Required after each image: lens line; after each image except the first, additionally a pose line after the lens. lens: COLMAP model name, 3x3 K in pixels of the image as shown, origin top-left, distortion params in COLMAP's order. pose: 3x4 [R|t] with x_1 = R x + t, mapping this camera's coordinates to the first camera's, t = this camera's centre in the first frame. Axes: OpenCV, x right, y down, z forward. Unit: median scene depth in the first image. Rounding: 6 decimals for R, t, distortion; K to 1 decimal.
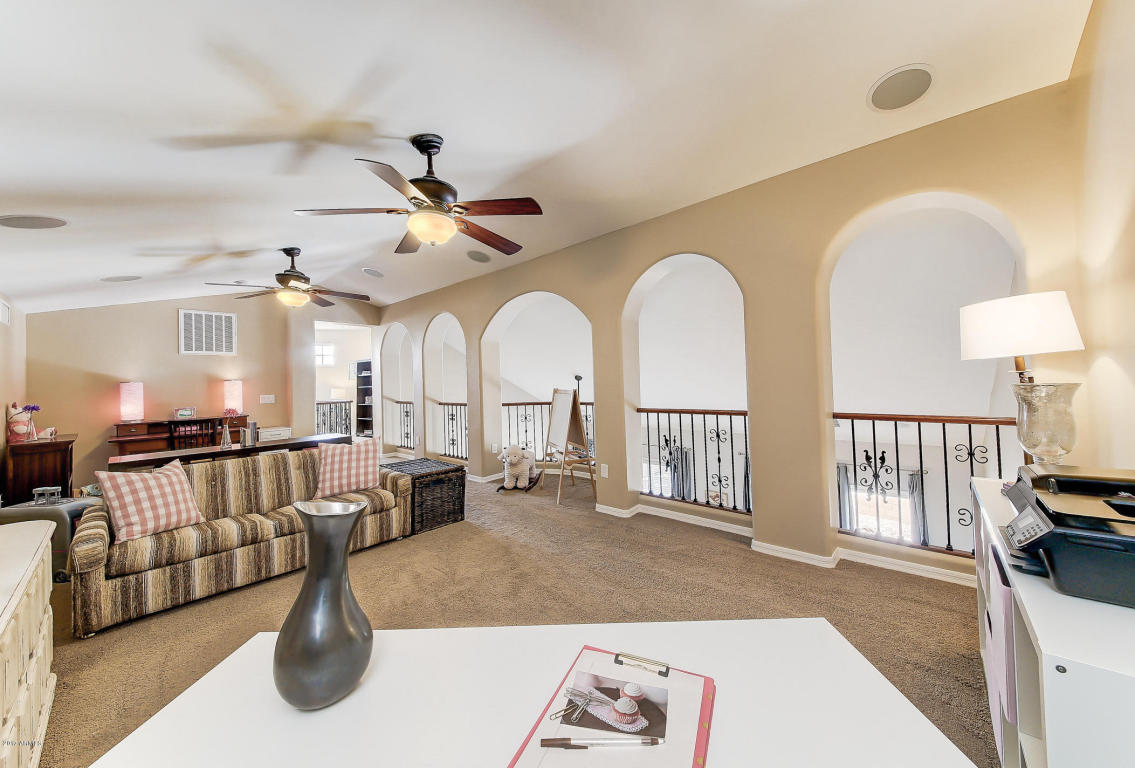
lens RADIAL K [[402.6, 0, 598.1], [0, 402.6, 364.8], [0, 0, 1]] dist [0.009034, -0.000014]
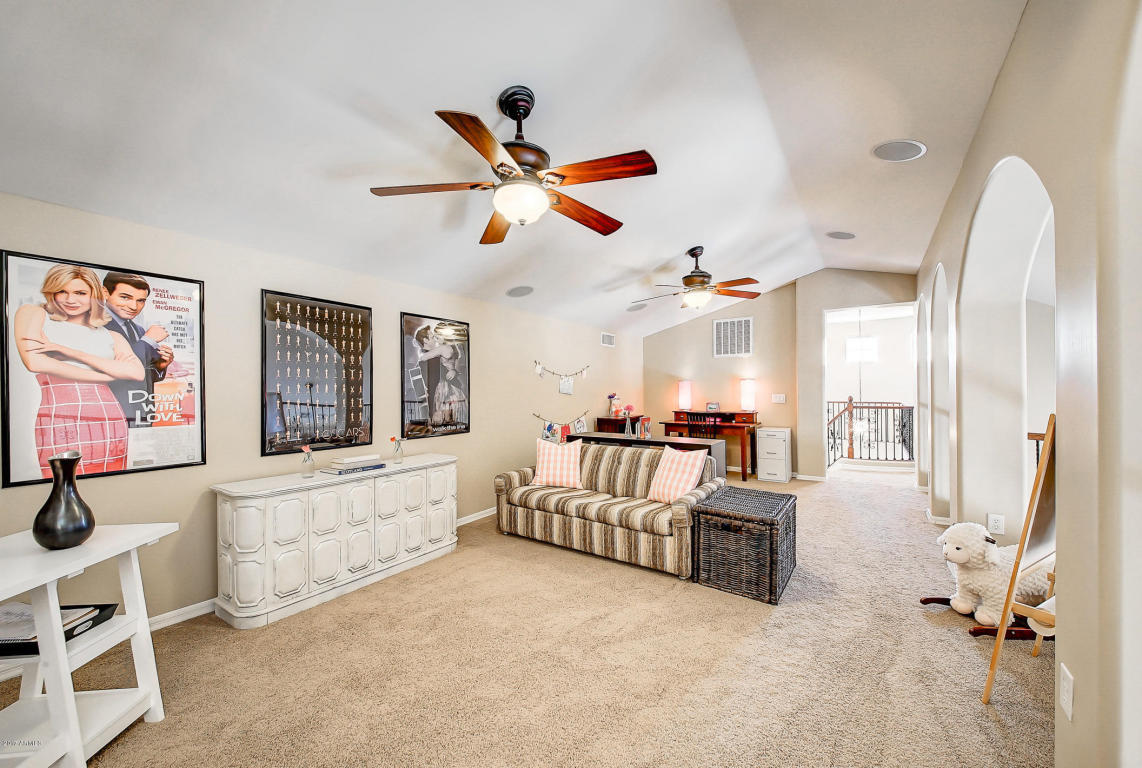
lens RADIAL K [[437.2, 0, 571.0], [0, 437.2, 384.0], [0, 0, 1]] dist [0.000159, -0.000099]
pose [[0.091761, 0.017885, -0.995620, 0.348835], [0.036729, 0.999098, 0.021332, 0.013490], [0.995103, -0.038525, 0.091022, 0.696202]]
